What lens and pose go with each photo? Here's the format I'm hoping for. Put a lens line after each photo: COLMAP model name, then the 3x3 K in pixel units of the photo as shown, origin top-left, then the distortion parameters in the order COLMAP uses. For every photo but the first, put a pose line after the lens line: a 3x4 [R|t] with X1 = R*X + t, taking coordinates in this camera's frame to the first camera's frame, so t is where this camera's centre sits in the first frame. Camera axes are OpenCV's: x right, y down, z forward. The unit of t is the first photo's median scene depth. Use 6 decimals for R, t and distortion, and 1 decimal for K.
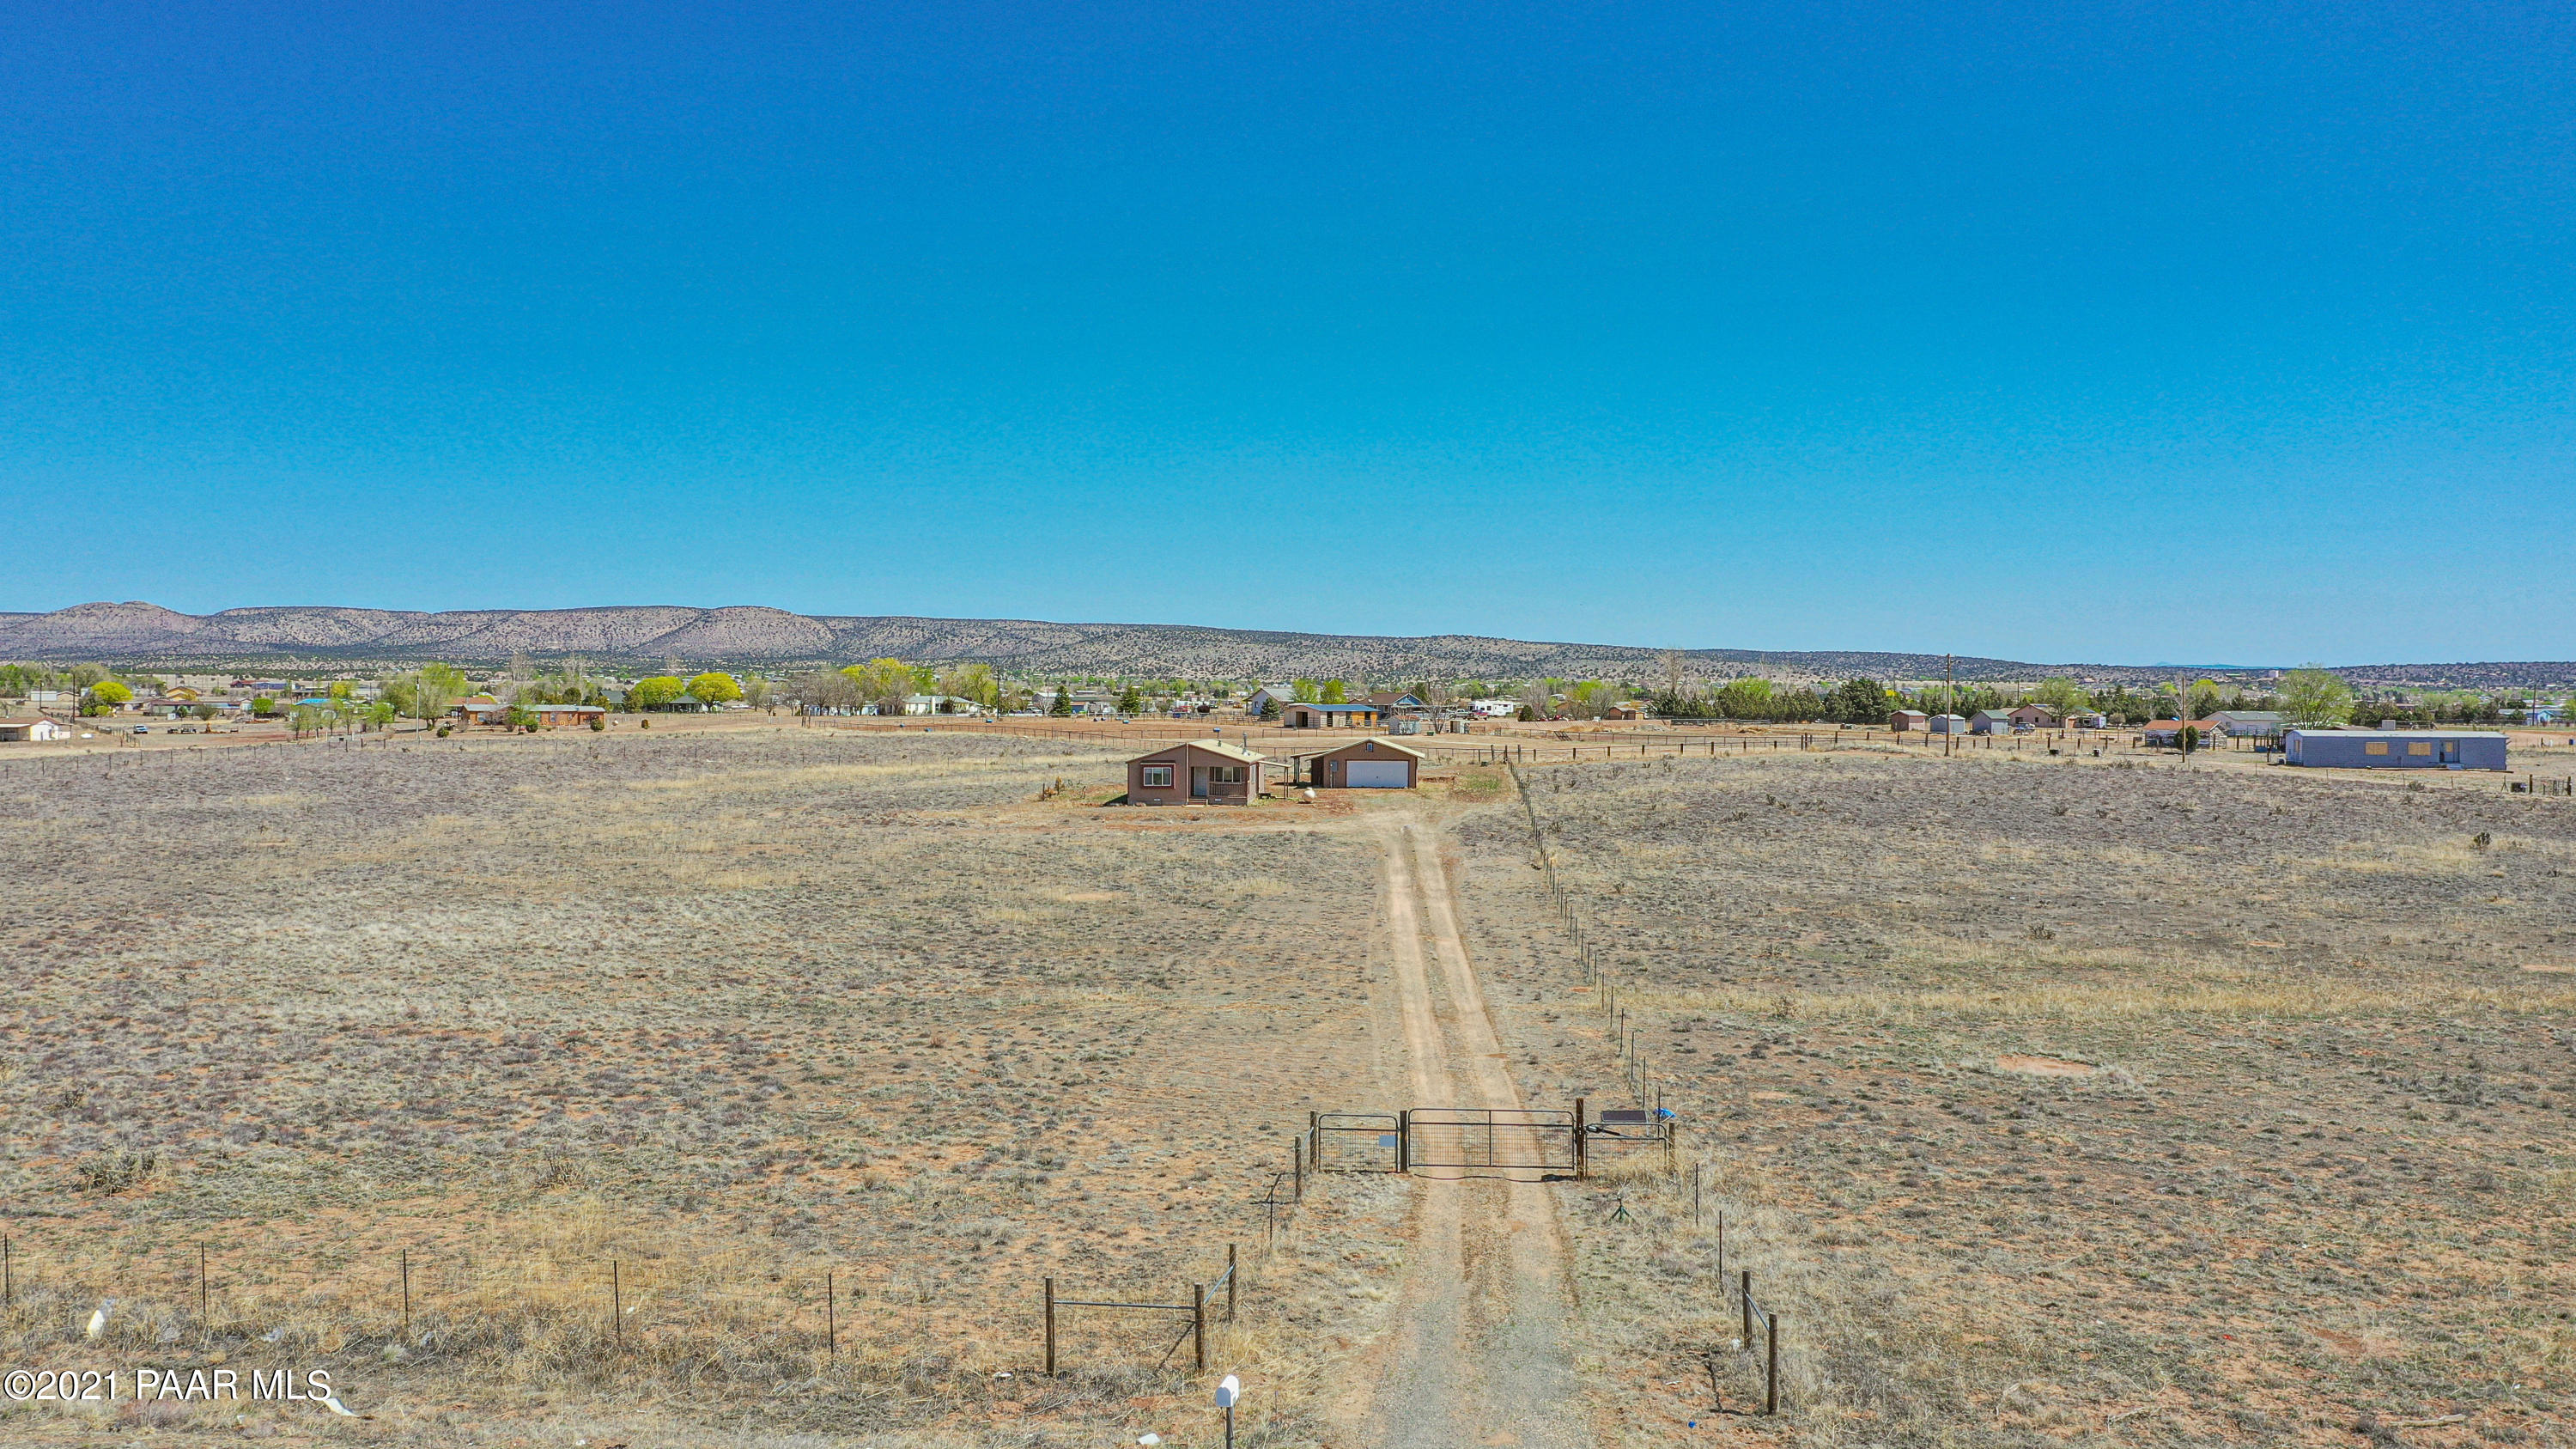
lens RADIAL K [[2051.9, 0, 1265.7], [0, 2051.9, 728.5], [0, 0, 1]] dist [0.015860, 0.013006]
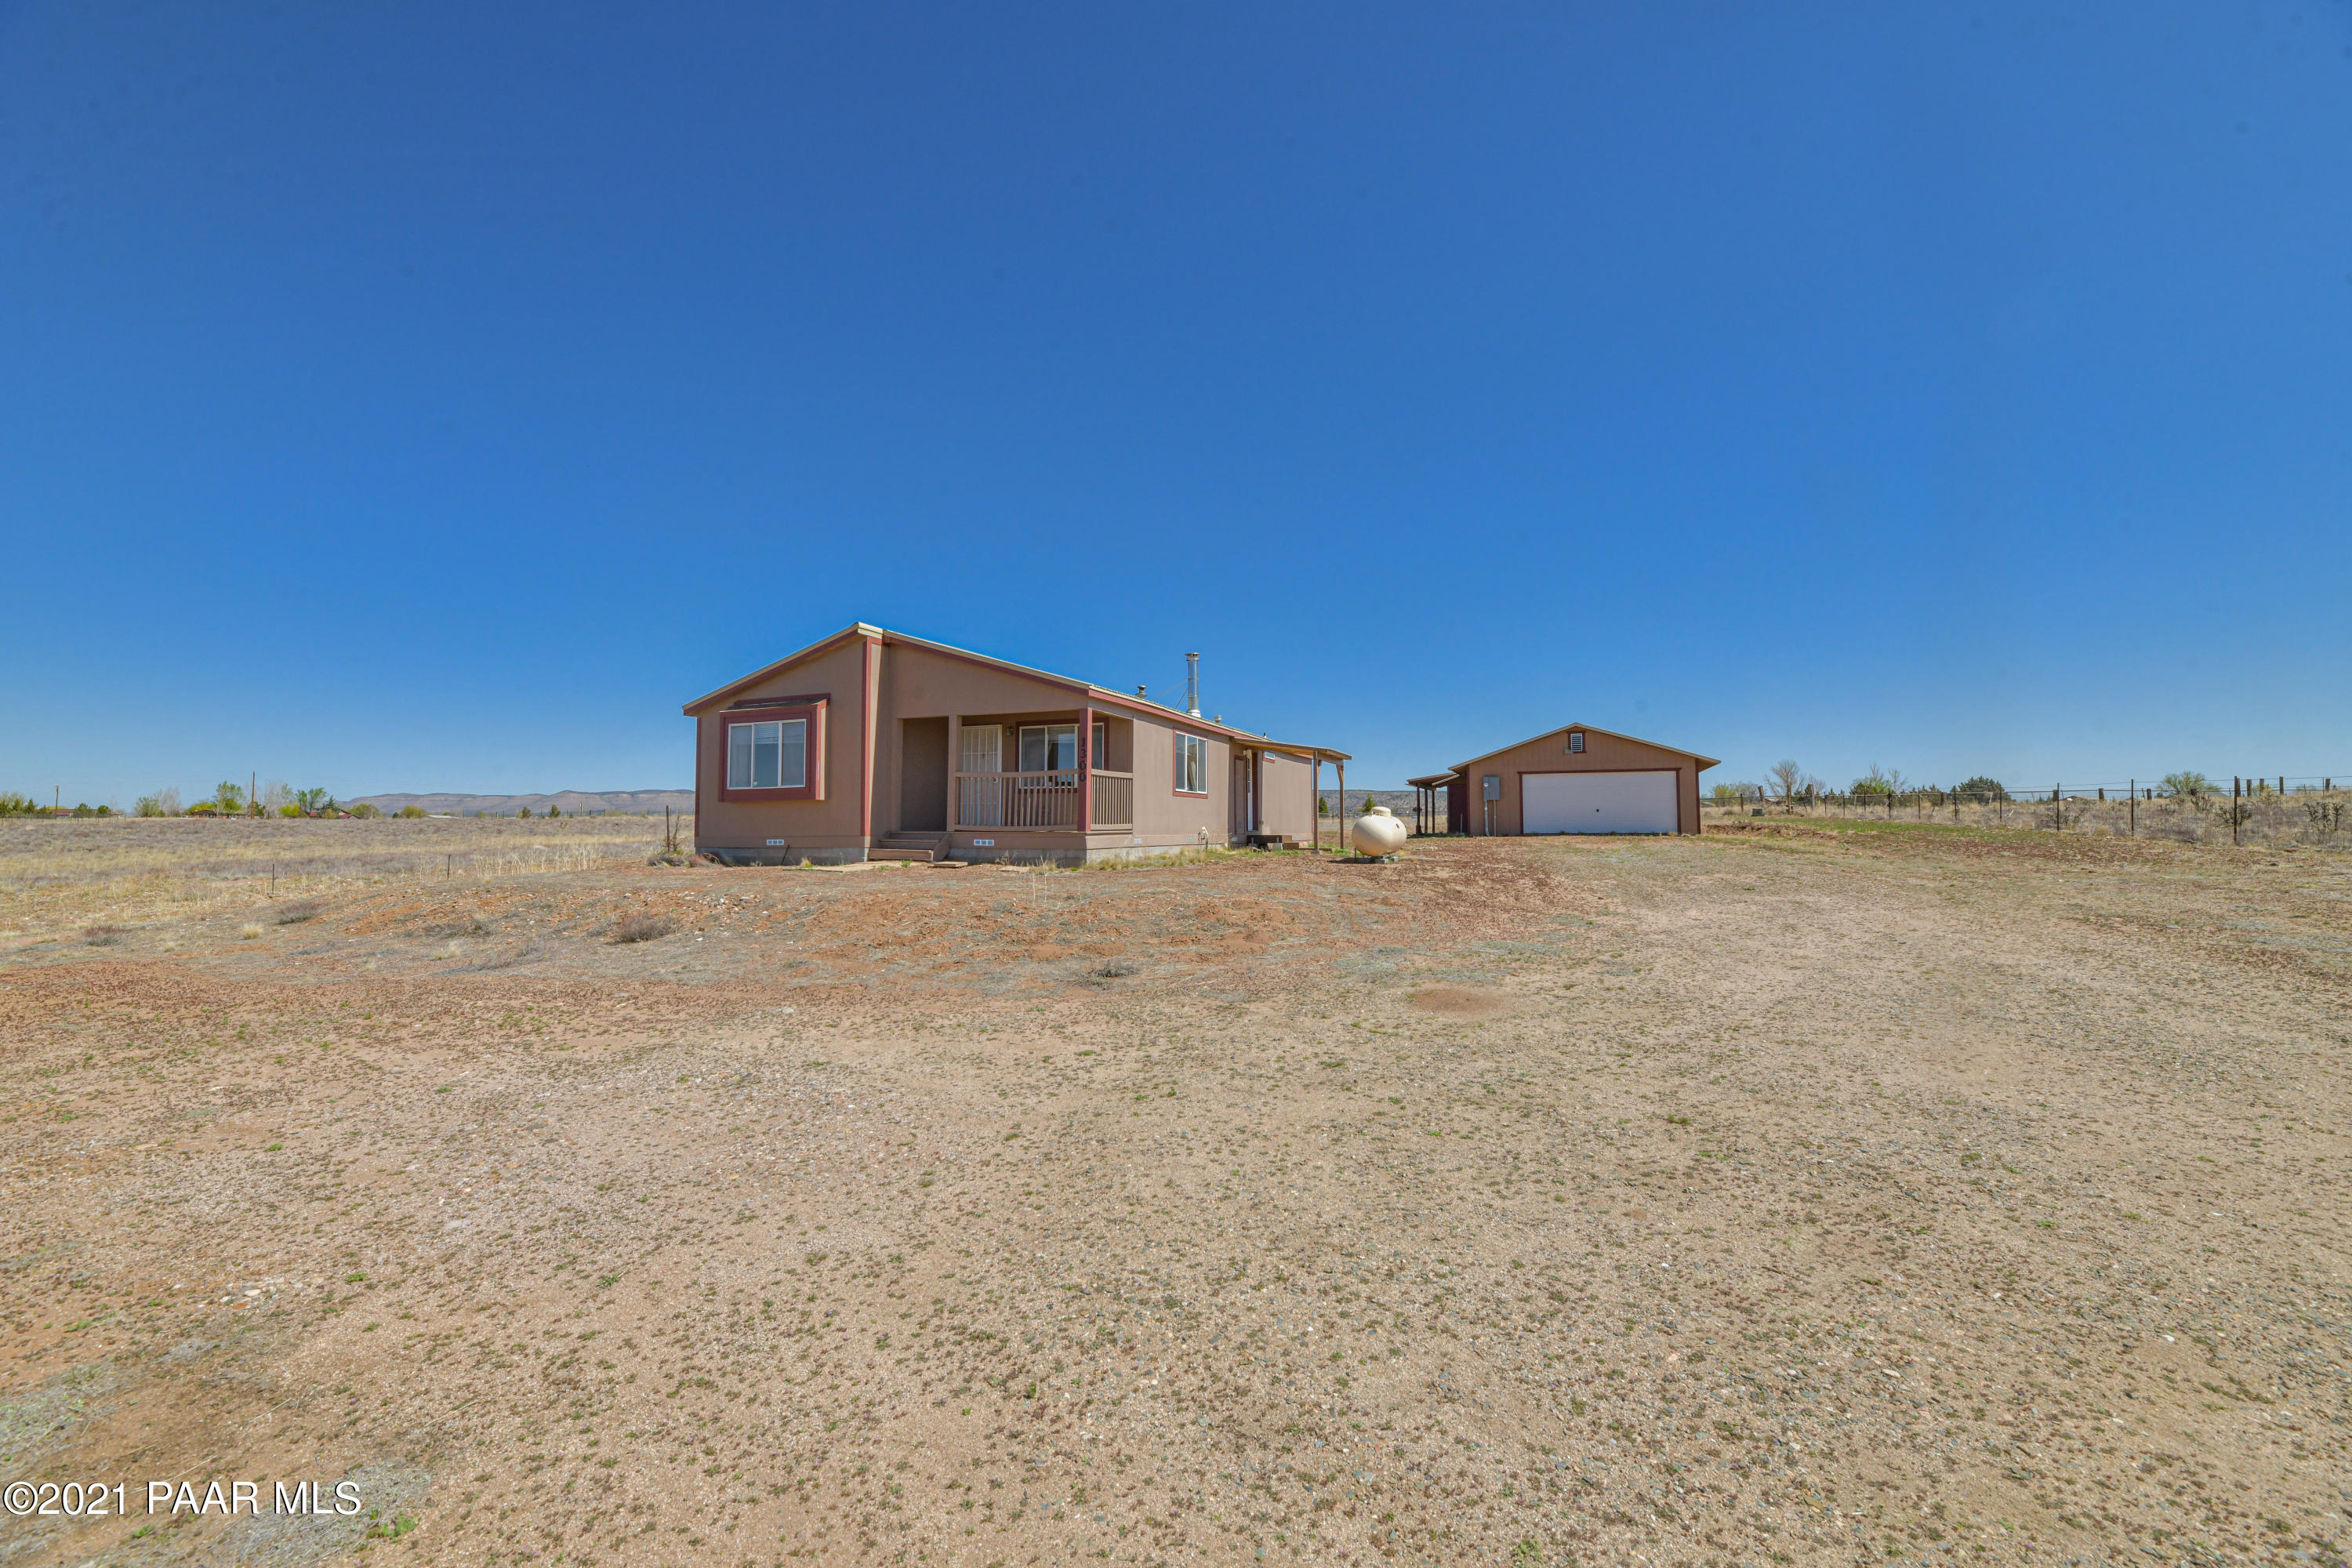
lens RADIAL K [[939.2, 0, 1173.8], [0, 939.2, 765.5], [0, 0, 1]] dist [0.005830, -0.000129]
pose [[0.948956, -0.028633, -0.314107, 0.015718], [0.002836, 0.996605, -0.082279, 0.015122], [0.315397, 0.077188, 0.945815, 0.390170]]
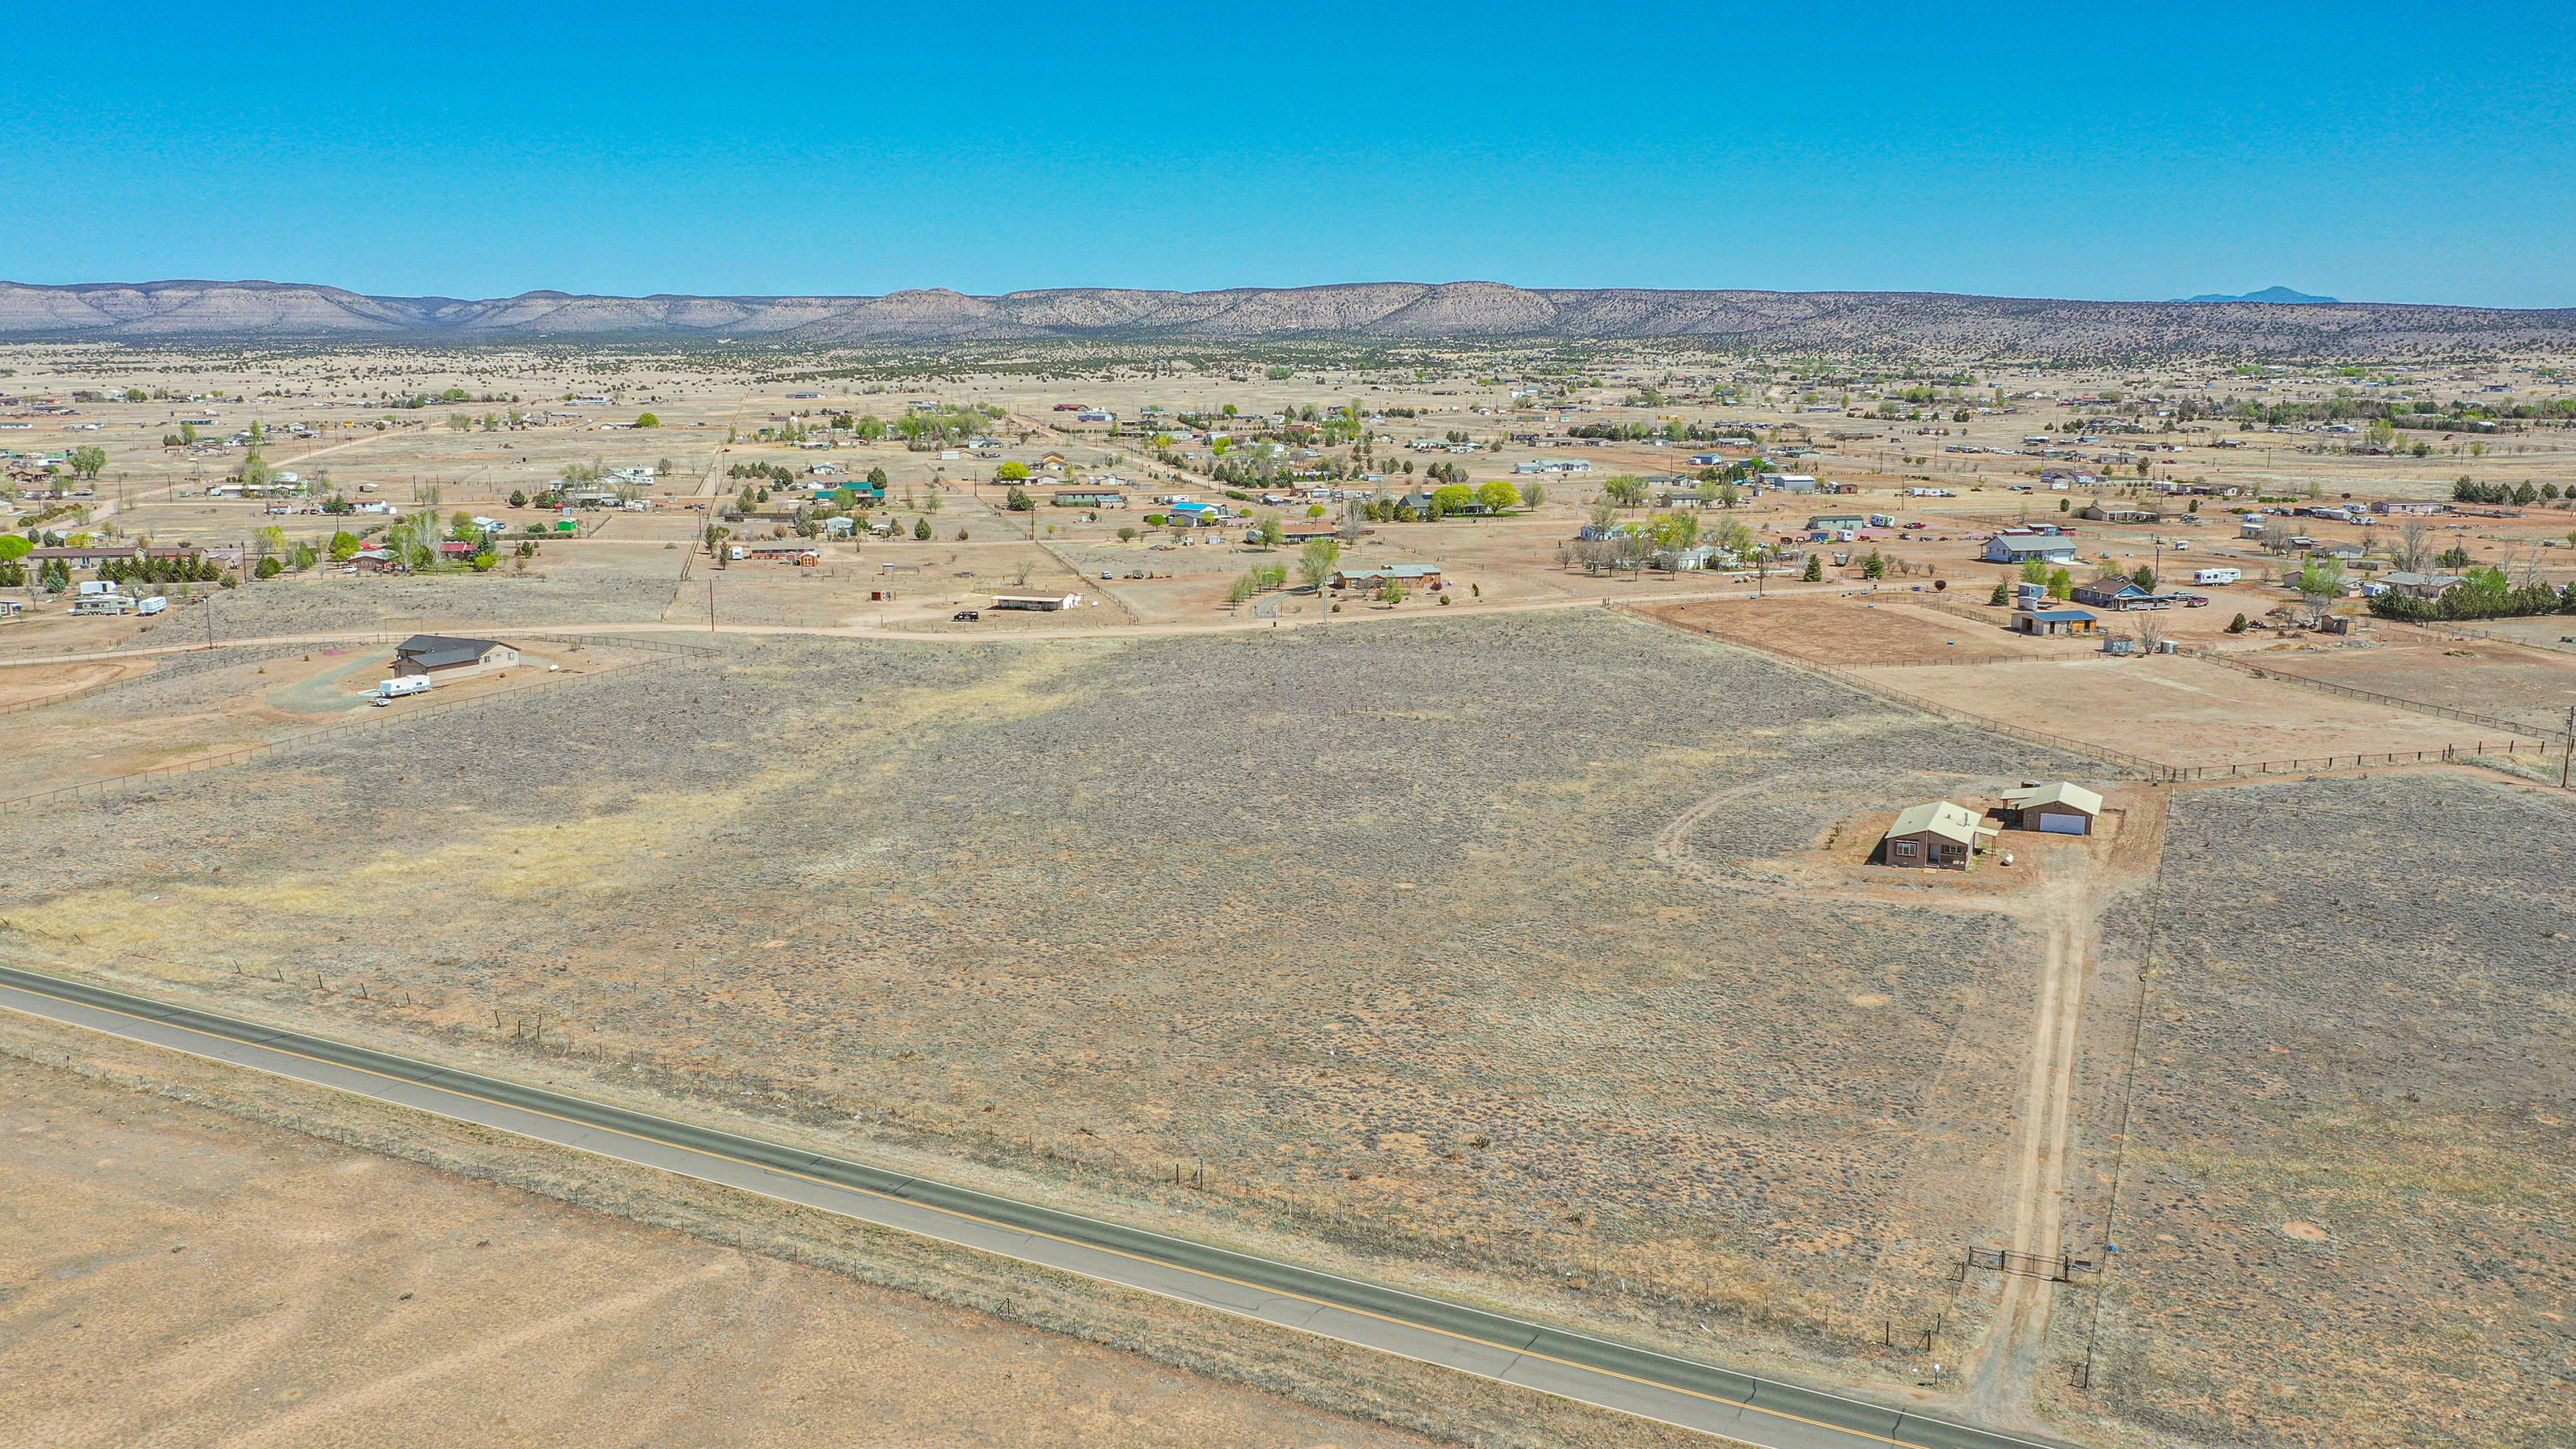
lens RADIAL K [[2065.8, 0, 1272.9], [0, 2065.8, 729.7], [0, 0, 1]] dist [0.026523, 0.009028]
pose [[0.943343, 0.052566, -0.327628, 0.002117], [0.001450, 0.986709, 0.162488, -0.141974], [0.331815, -0.153757, 0.930730, -0.275019]]
